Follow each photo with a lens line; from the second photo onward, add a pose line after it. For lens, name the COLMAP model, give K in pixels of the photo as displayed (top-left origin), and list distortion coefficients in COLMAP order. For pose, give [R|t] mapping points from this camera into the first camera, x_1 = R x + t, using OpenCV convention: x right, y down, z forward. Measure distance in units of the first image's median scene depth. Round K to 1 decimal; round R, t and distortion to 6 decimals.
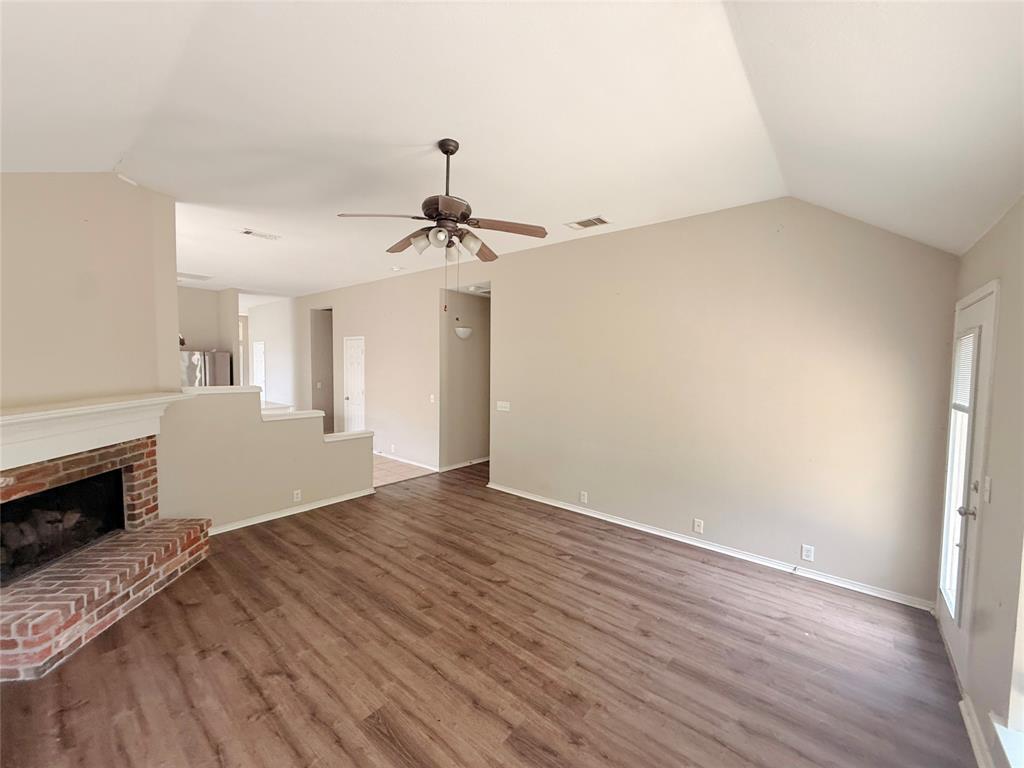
lens RADIAL K [[415.6, 0, 516.5], [0, 415.6, 383.1], [0, 0, 1]] dist [0.001596, -0.000868]
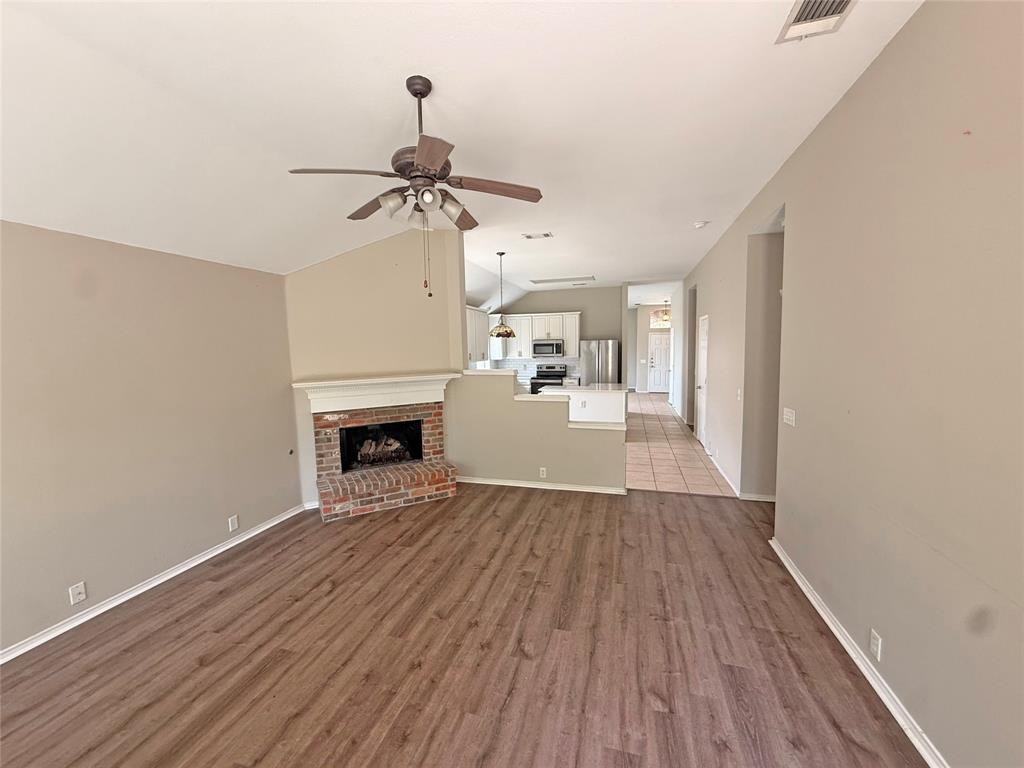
lens RADIAL K [[415.6, 0, 510.7], [0, 415.6, 382.0], [0, 0, 1]] dist [0.001596, -0.000868]
pose [[0.389808, 0.052662, -0.919389, 0.581994], [-0.020831, 0.998612, 0.048367, -0.019997], [0.920660, 0.000298, 0.390364, 0.695361]]
